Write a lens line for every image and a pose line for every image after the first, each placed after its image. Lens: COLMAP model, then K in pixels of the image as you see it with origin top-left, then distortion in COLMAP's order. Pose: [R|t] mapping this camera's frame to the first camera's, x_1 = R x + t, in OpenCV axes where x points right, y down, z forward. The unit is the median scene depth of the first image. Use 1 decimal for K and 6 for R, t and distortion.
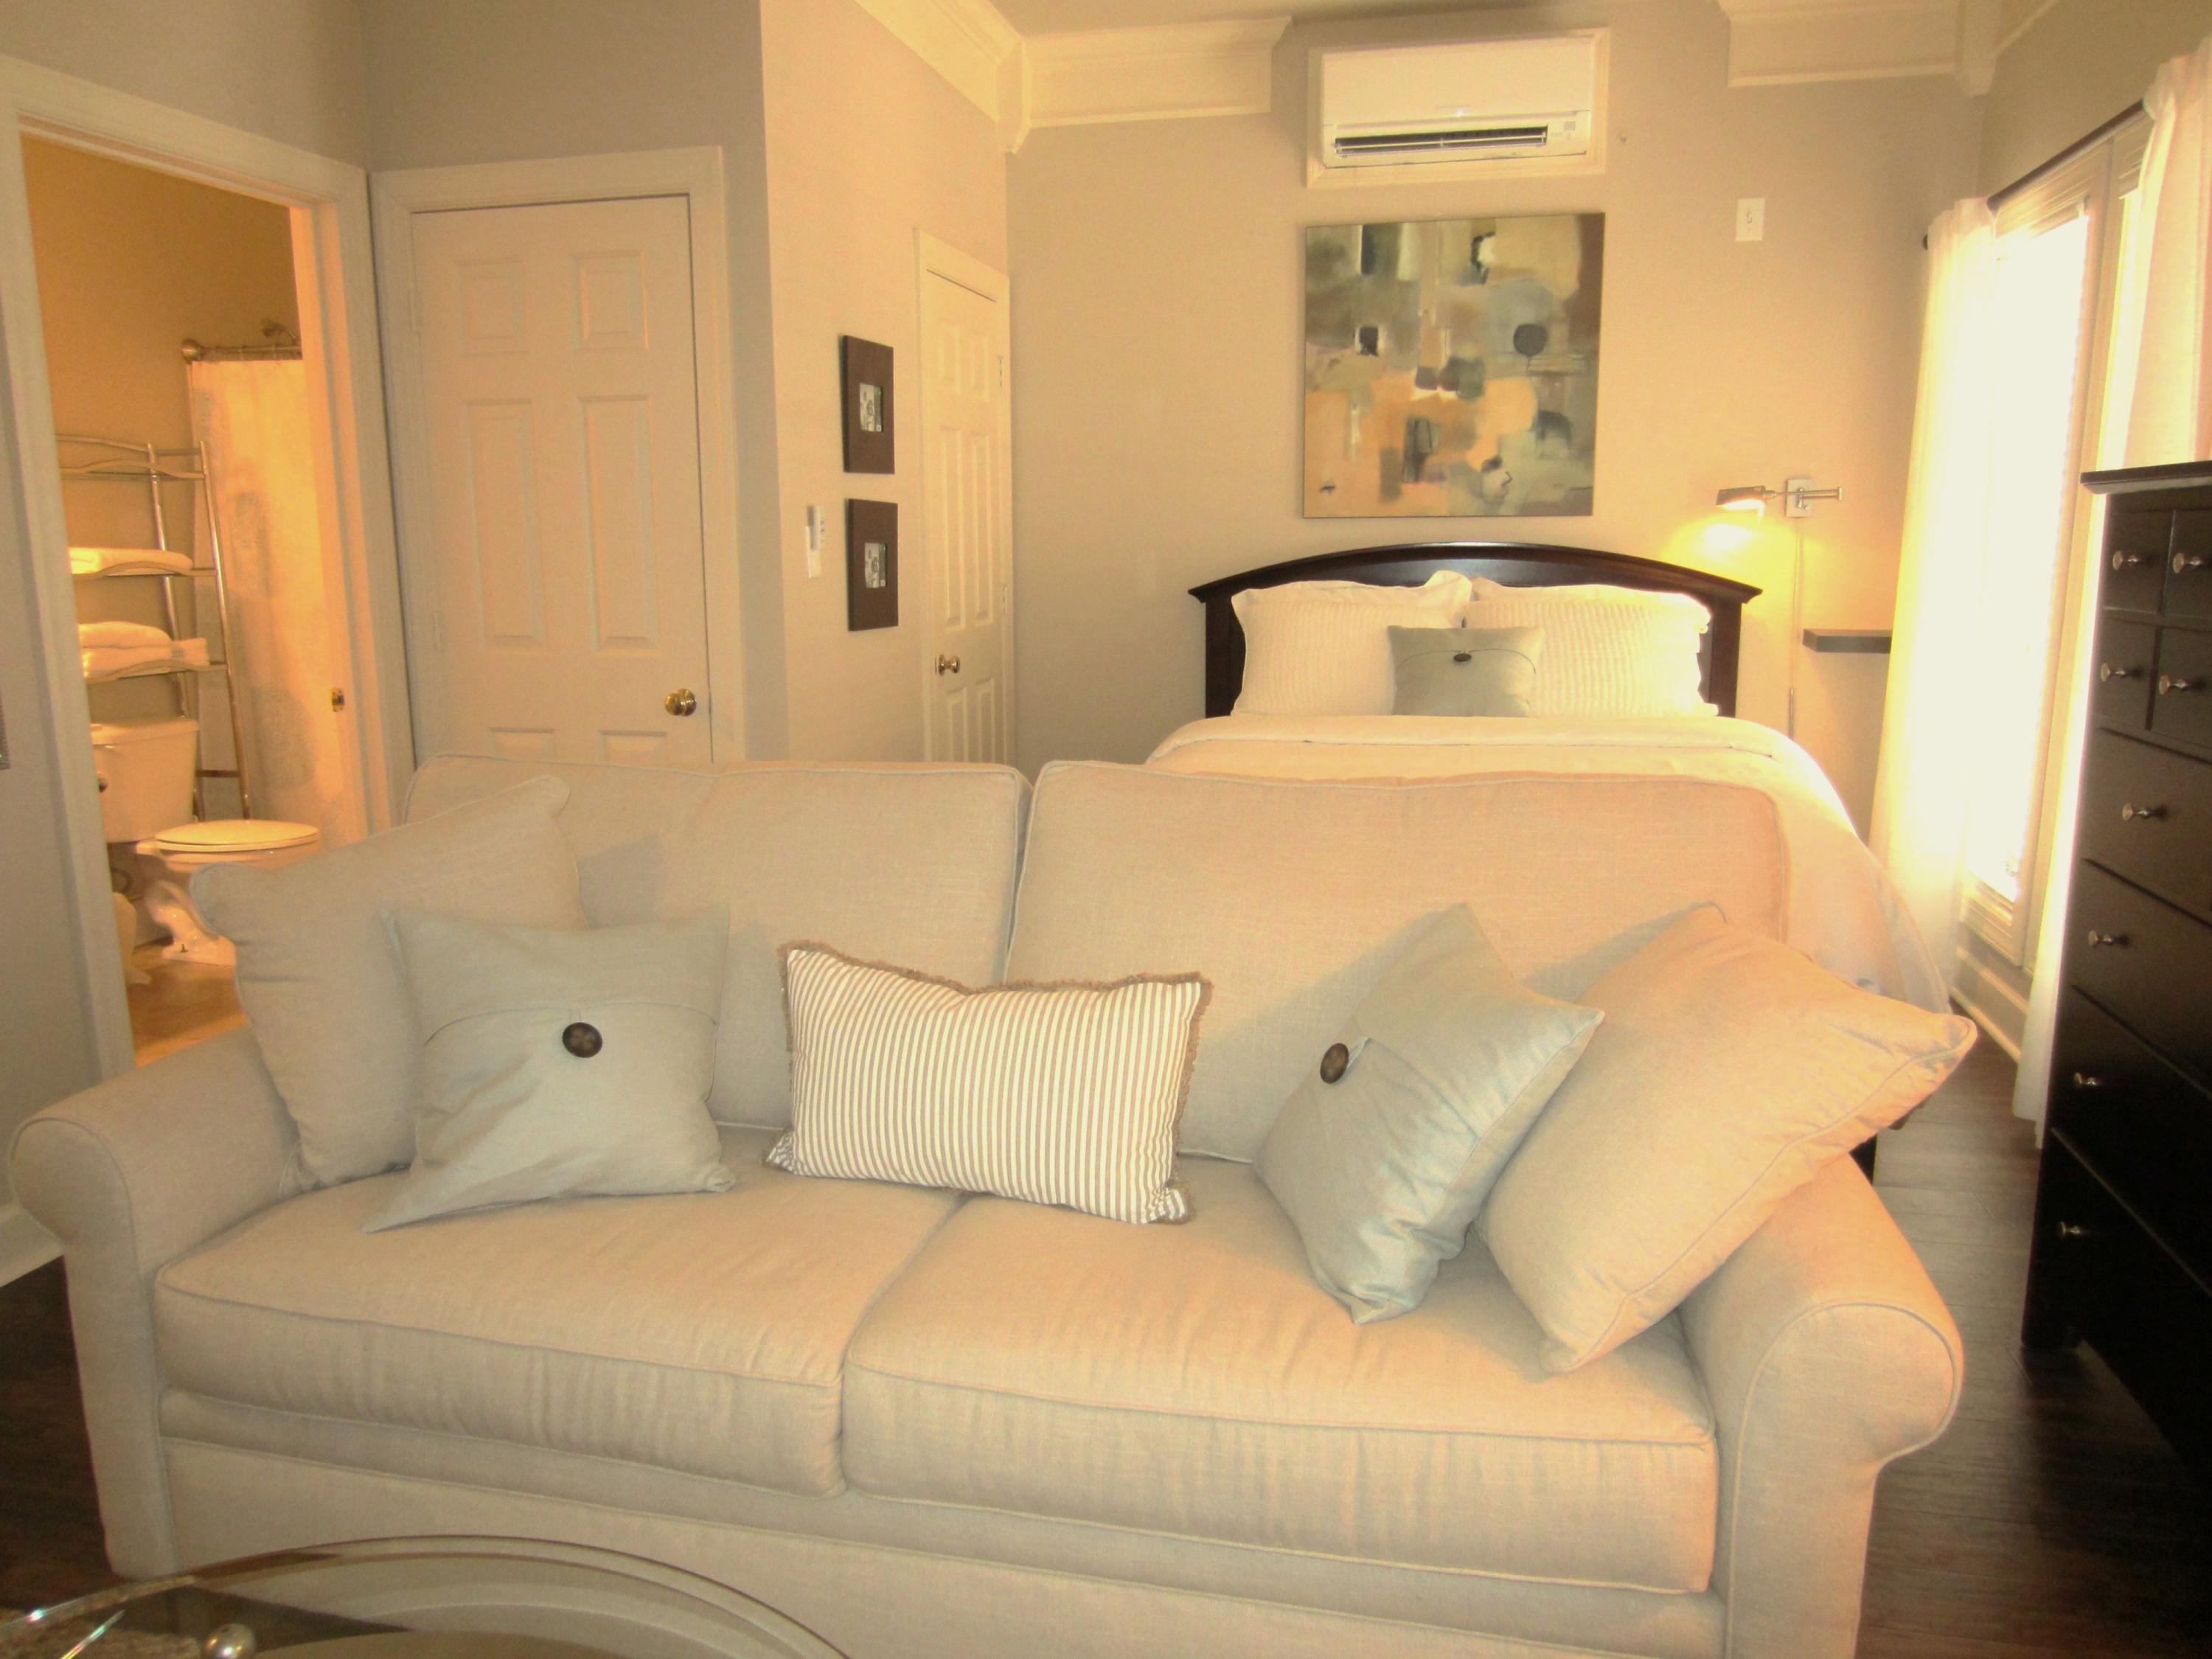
lens RADIAL K [[1555.8, 0, 1101.6], [0, 1555.8, 829.8], [0, 0, 1]] dist [-0.038778, 0.016436]
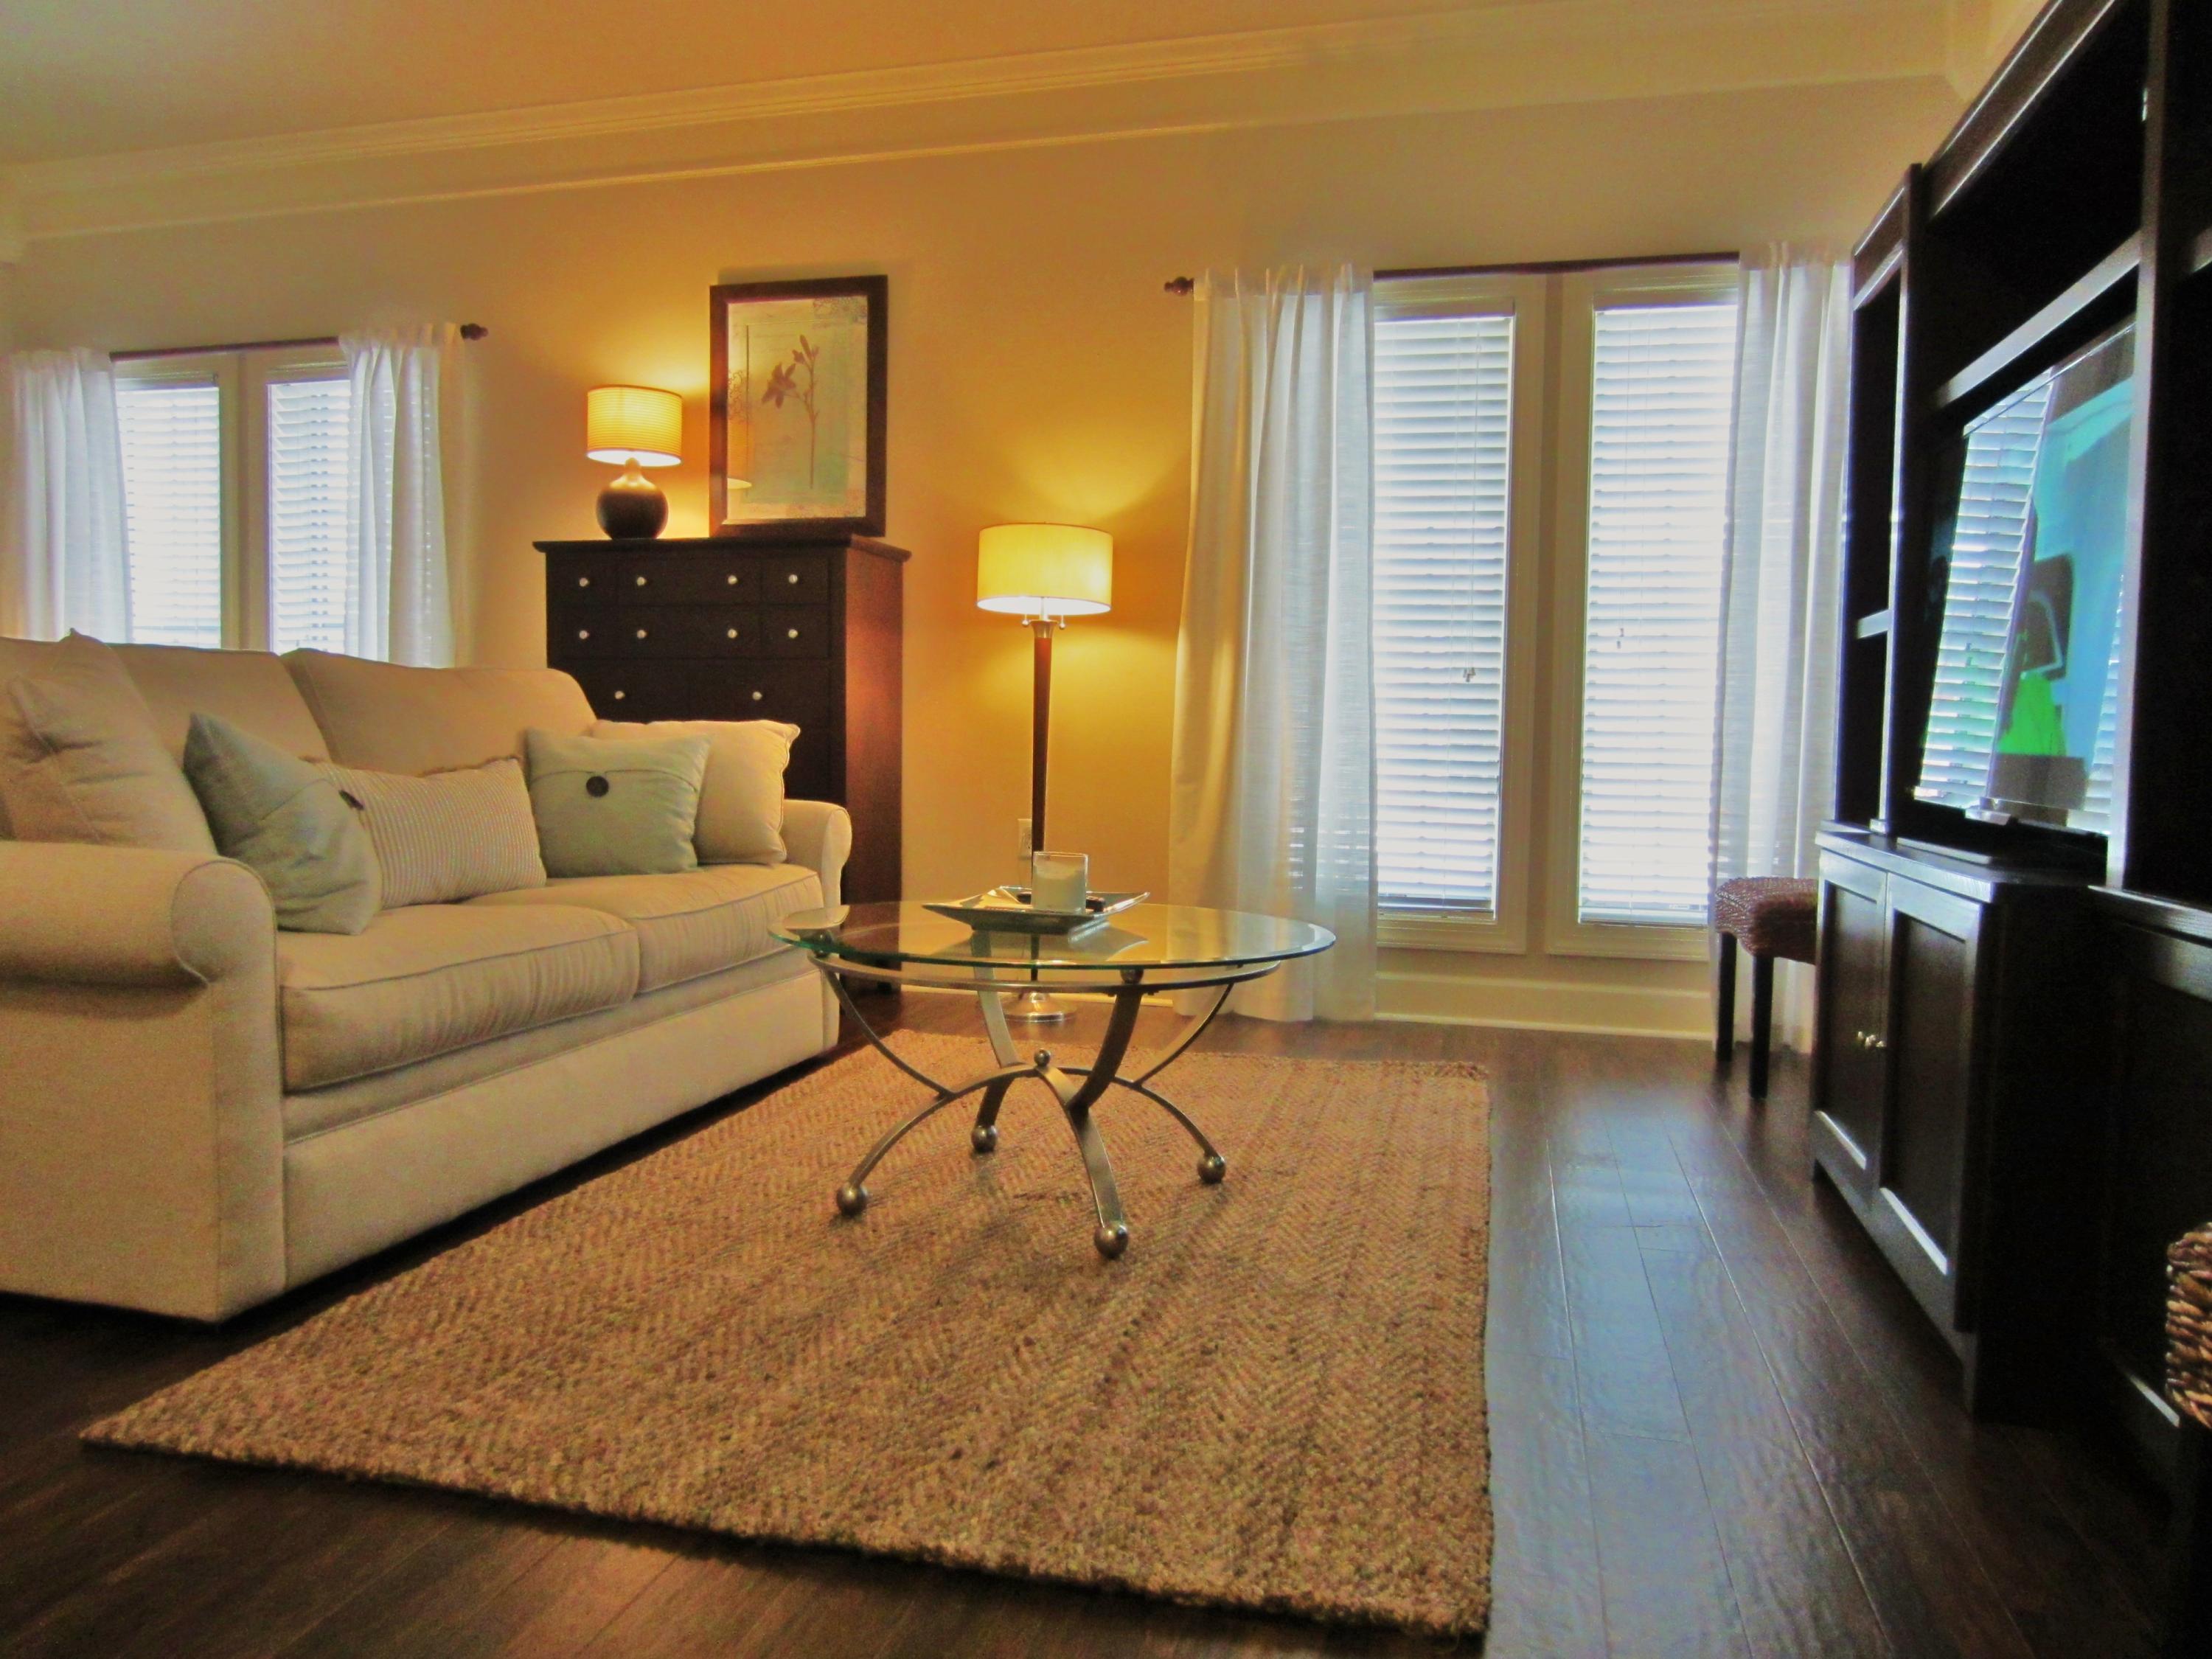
lens RADIAL K [[1555.8, 0, 1100.2], [0, 1555.8, 829.0], [0, 0, 1]] dist [-0.038778, 0.016436]
pose [[0.021023, -0.050280, 0.998514, -0.687973], [0.171992, 0.984027, 0.045929, 0.086219], [-0.984874, 0.170771, 0.029335, 0.129563]]
